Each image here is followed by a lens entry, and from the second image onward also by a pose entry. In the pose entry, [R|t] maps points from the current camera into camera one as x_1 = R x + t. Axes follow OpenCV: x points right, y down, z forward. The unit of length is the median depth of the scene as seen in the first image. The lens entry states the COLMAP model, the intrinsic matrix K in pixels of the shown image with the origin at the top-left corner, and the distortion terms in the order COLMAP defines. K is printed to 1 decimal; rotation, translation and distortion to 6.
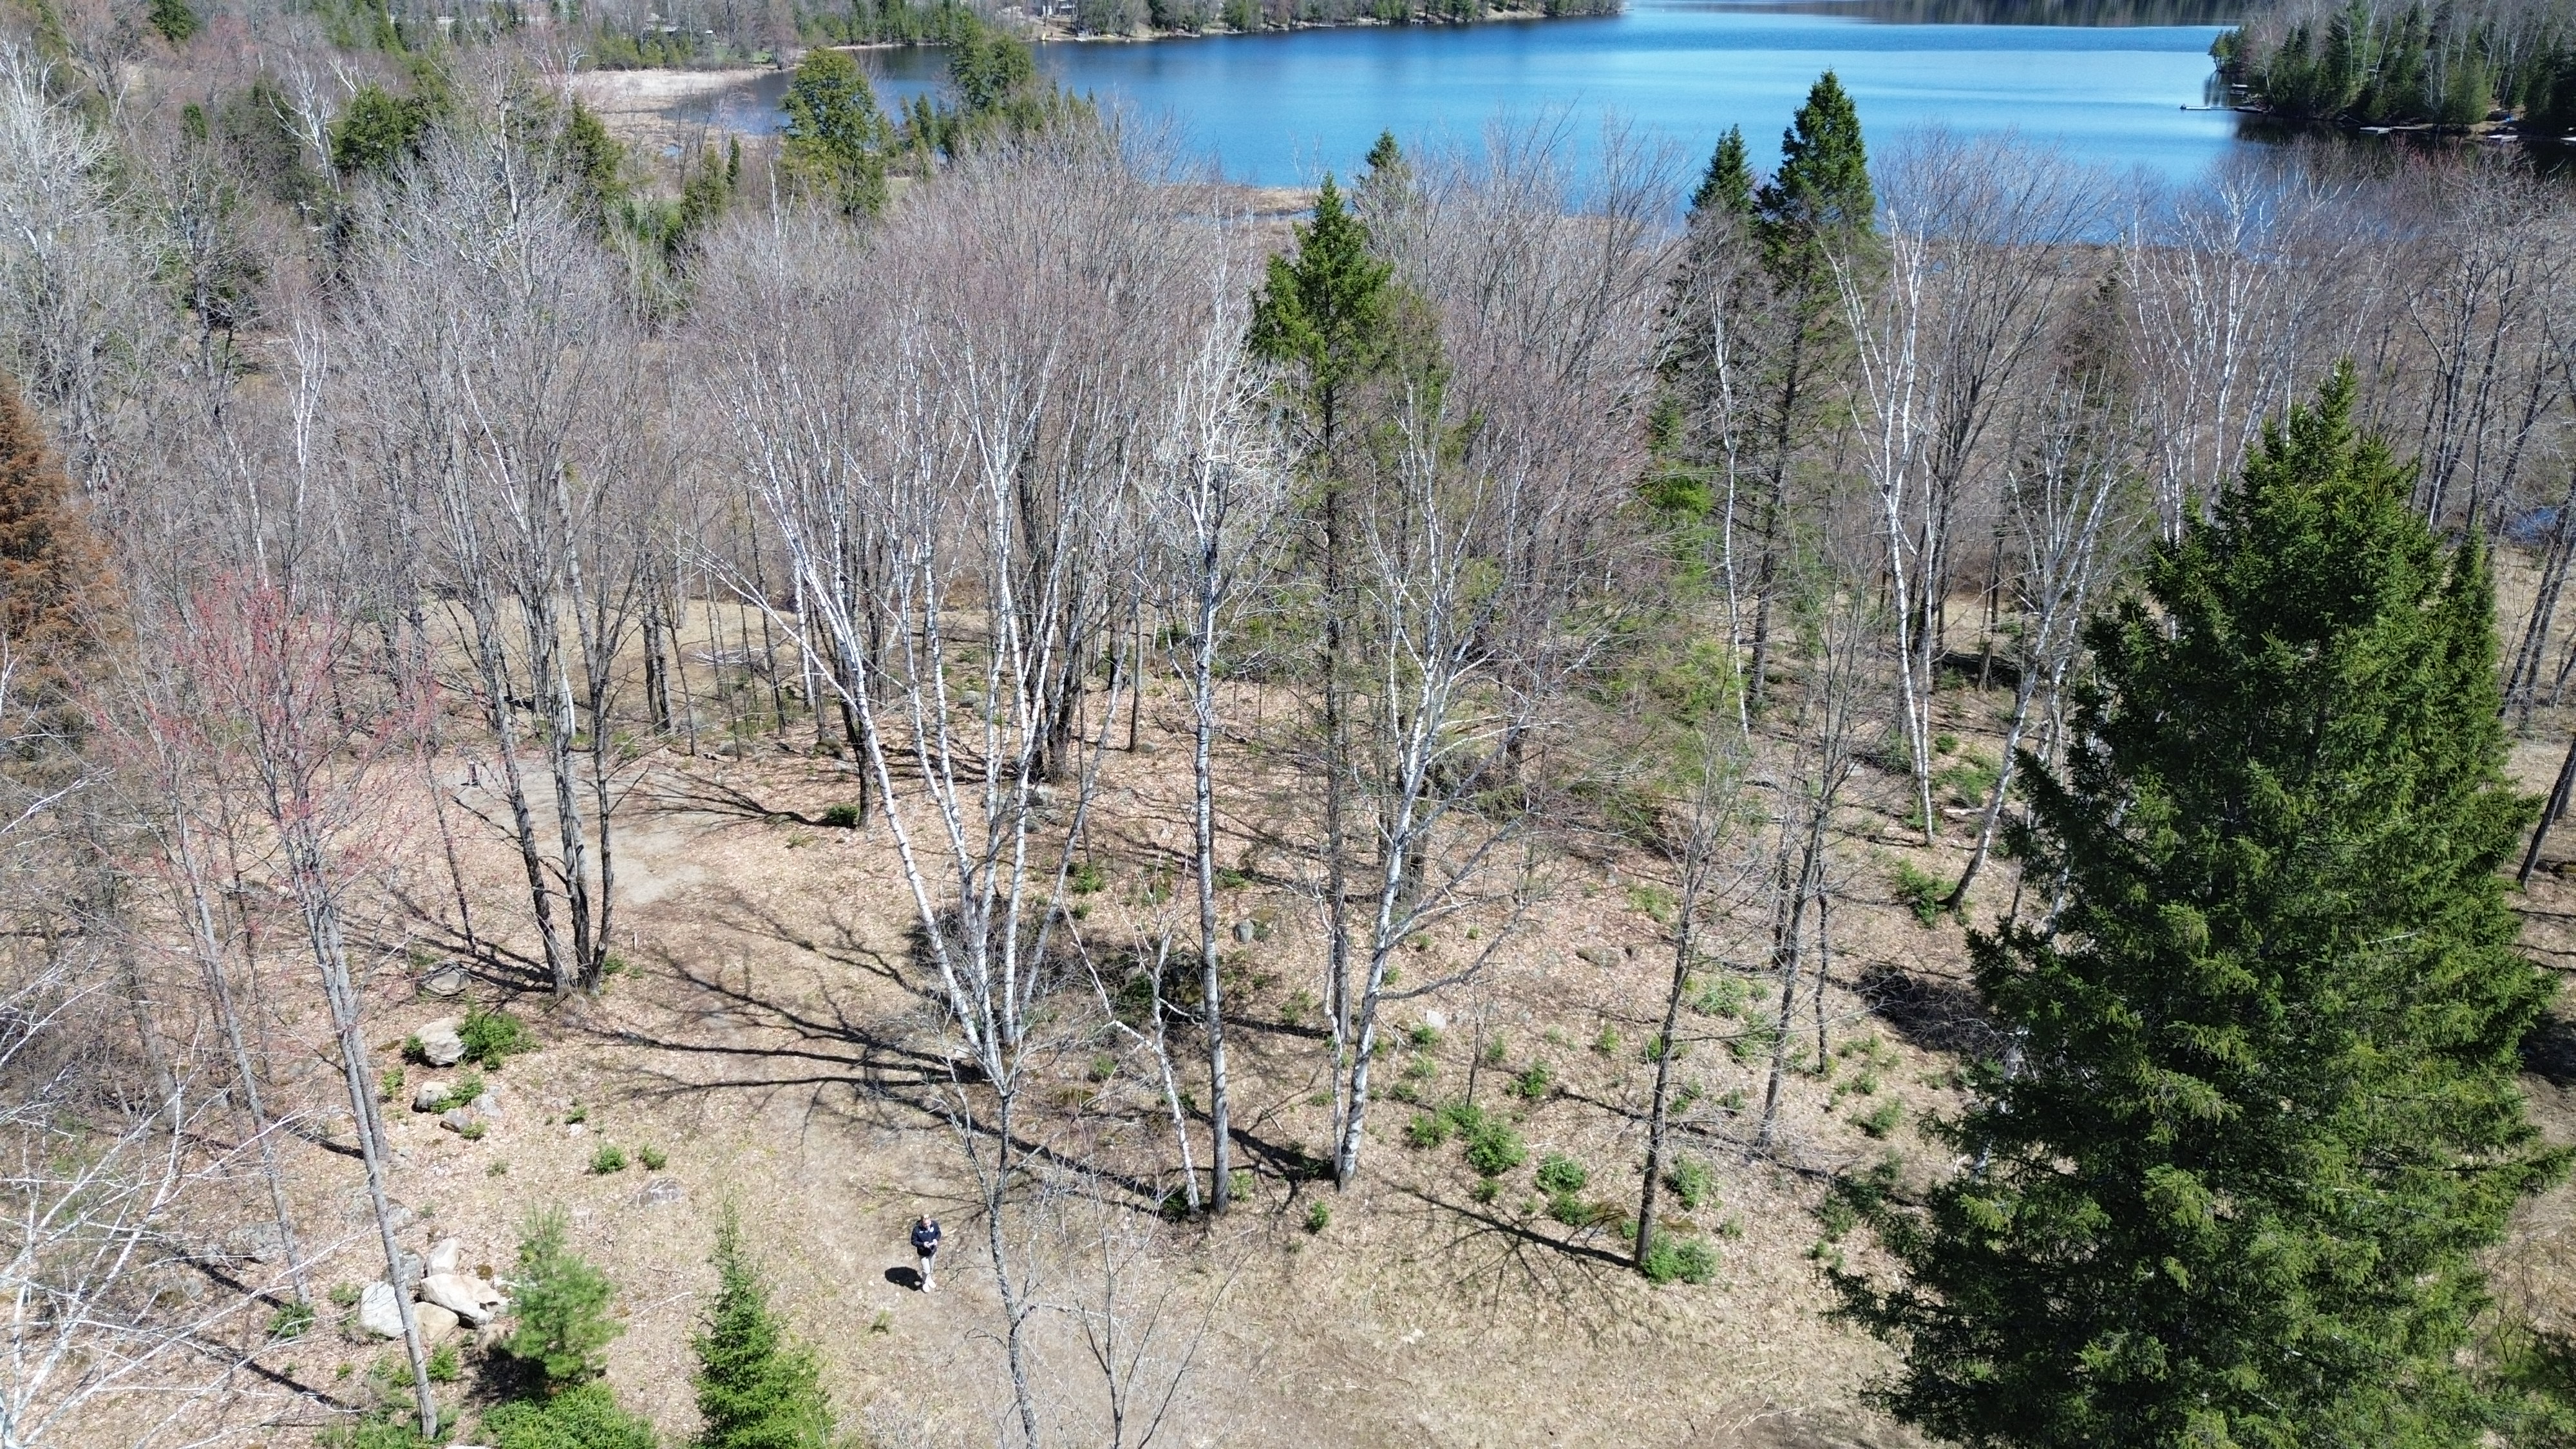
lens RADIAL K [[1819.7, 0, 1288.0], [0, 1819.7, 724.5], [0, 0, 1]] dist [0.067843, -0.059711]
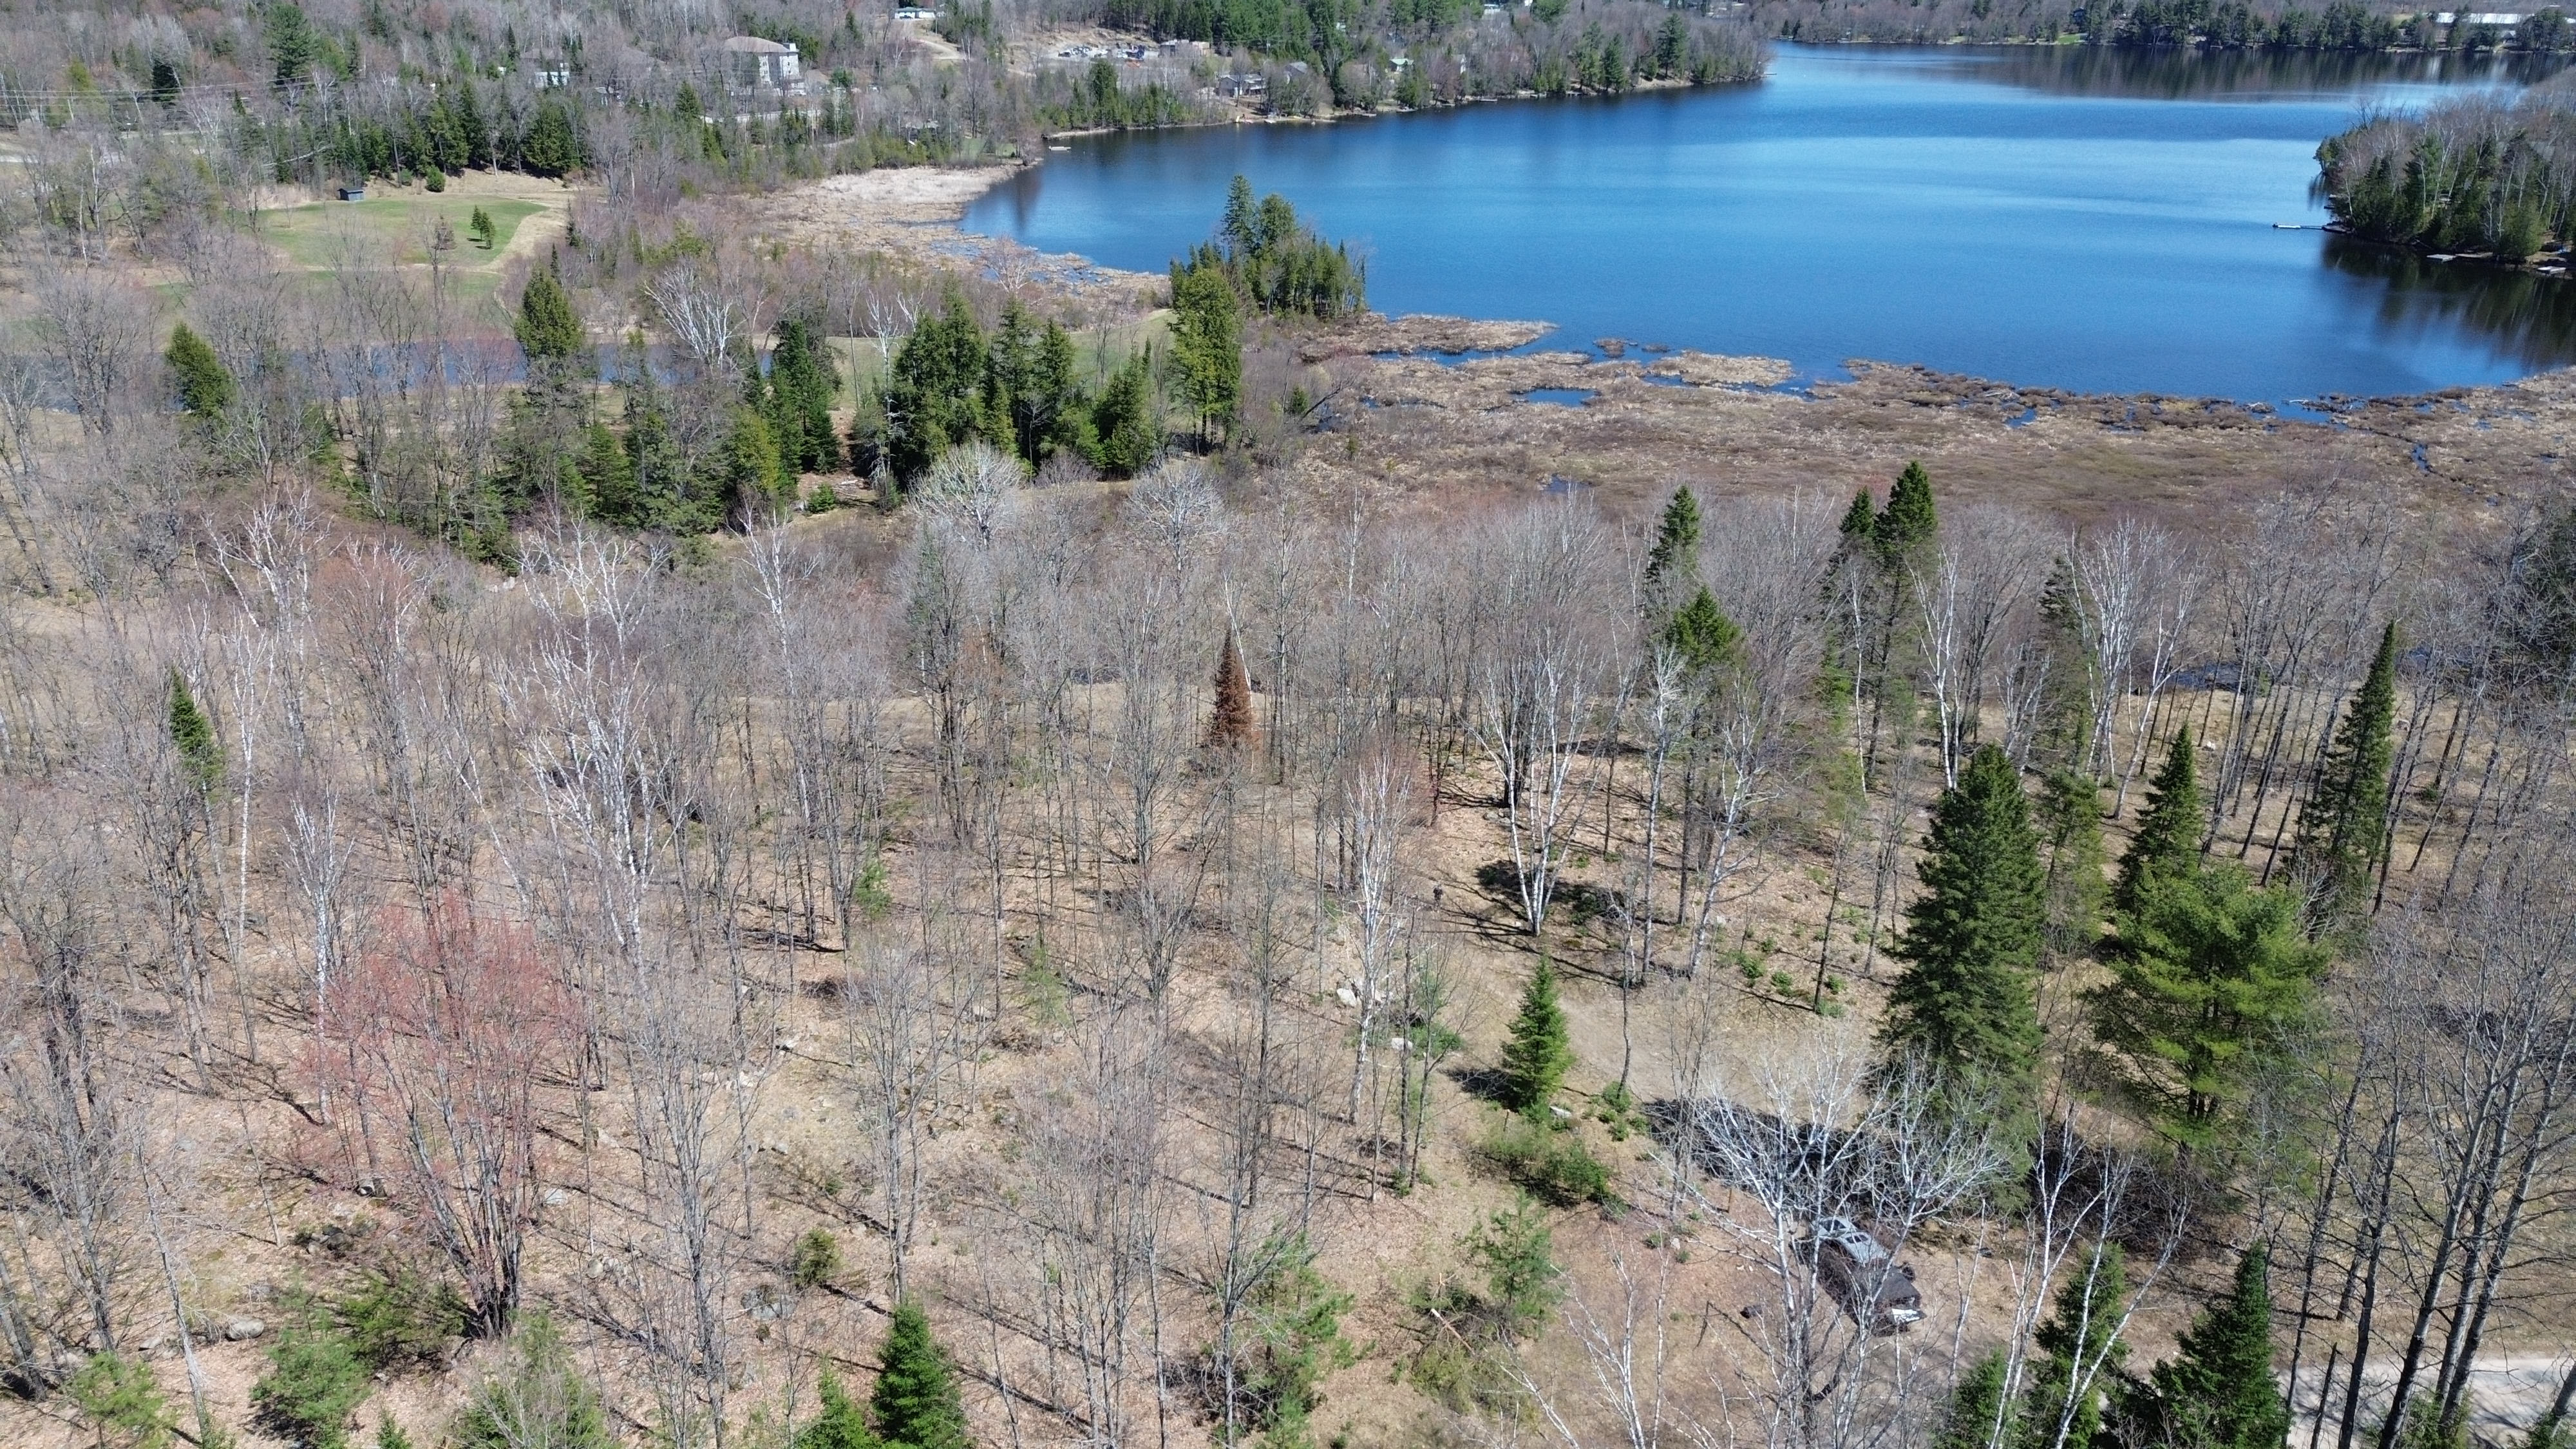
lens RADIAL K [[1820.6, 0, 1283.8], [0, 1820.6, 712.5], [0, 0, 1]] dist [0.076982, -0.068306]
pose [[0.997631, 0.026143, -0.063633, -0.250048], [-0.026859, 0.999585, -0.010416, -0.045111], [0.063334, 0.012100, 0.997919, -1.011552]]
